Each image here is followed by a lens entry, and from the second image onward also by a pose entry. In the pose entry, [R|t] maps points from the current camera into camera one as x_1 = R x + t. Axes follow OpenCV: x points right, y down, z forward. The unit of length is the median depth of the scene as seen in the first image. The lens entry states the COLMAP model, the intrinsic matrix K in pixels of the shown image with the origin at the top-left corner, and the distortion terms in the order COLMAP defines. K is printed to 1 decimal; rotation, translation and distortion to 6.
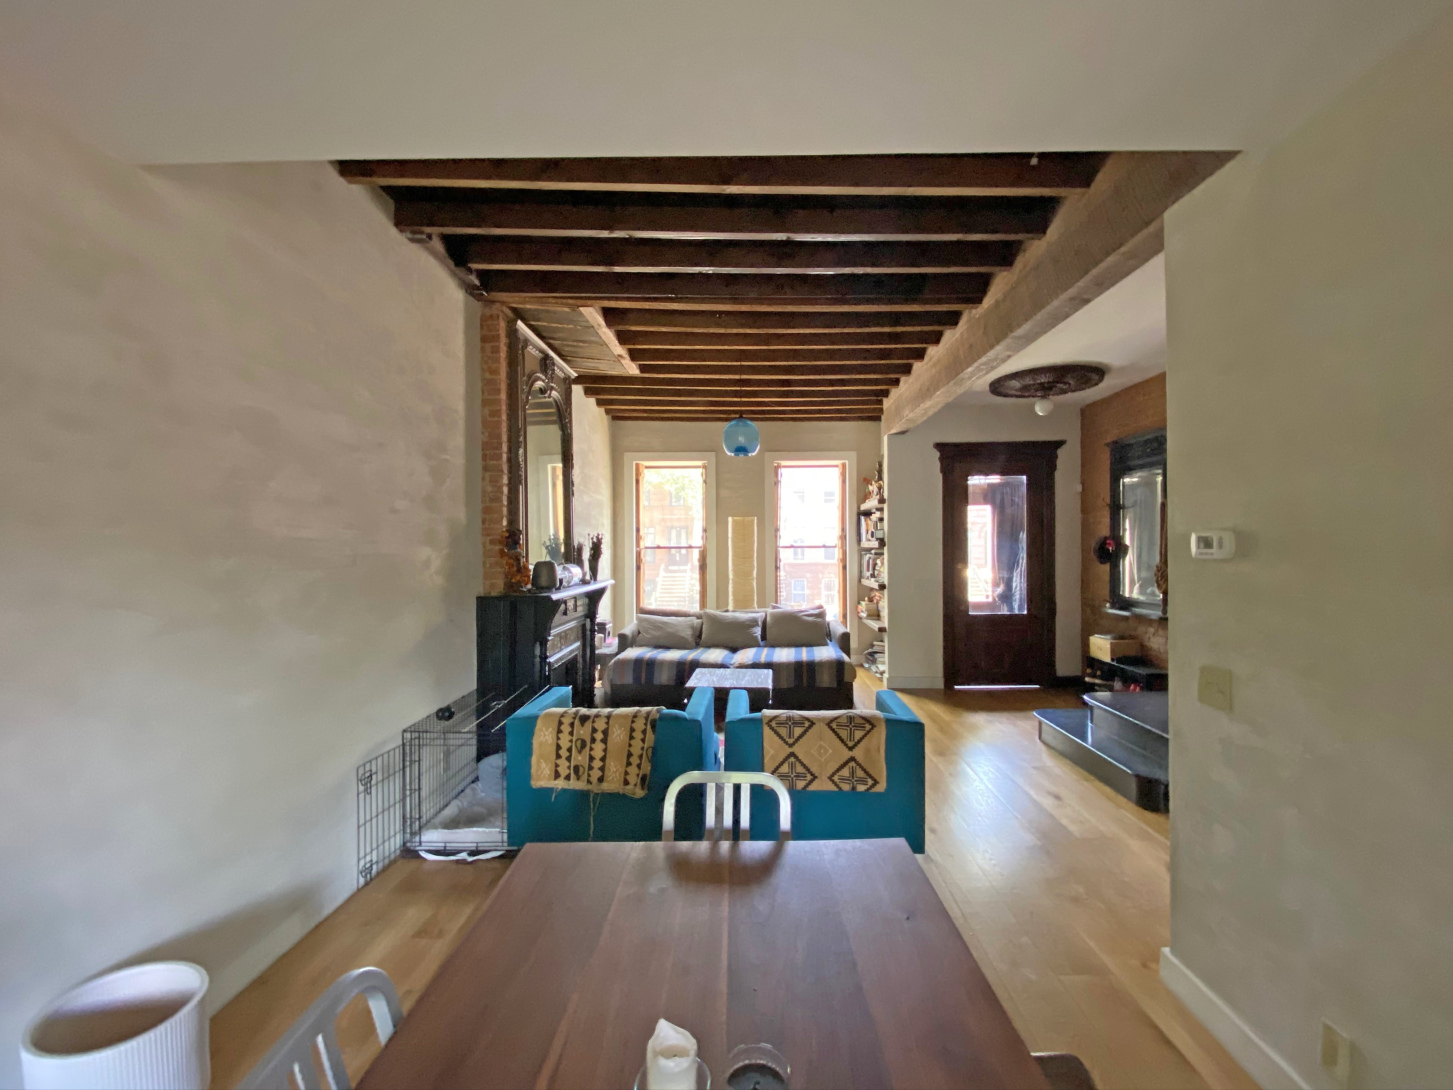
lens RADIAL K [[604.3, 0, 736.4], [0, 604.3, 546.2], [0, 0, 1]] dist [0.032789, -0.026542]
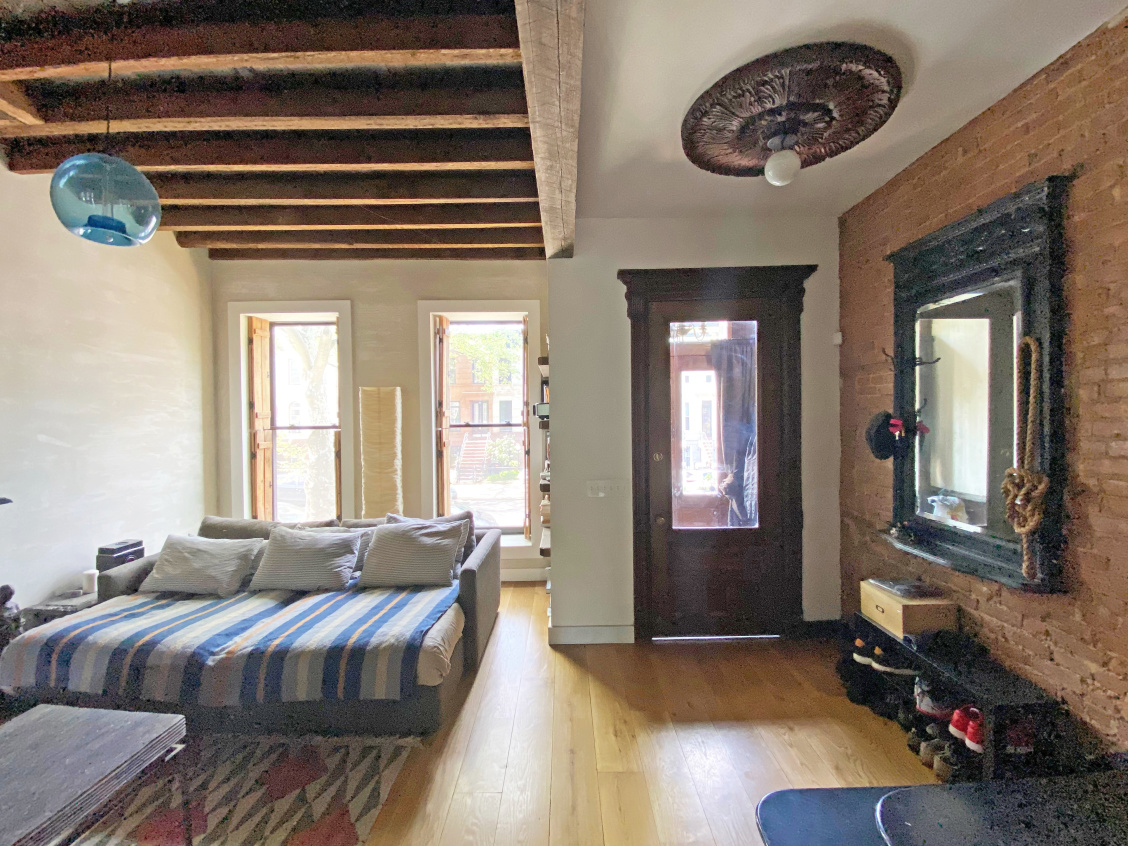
lens RADIAL K [[478.1, 0, 548.7], [0, 478.1, 421.3], [0, 0, 1]] dist [0.033935, -0.029013]
pose [[0.999943, -0.006753, 0.008274, 0.243247], [0.006659, 0.999914, 0.011273, -0.013726], [-0.008350, -0.011217, 0.999902, 0.475183]]
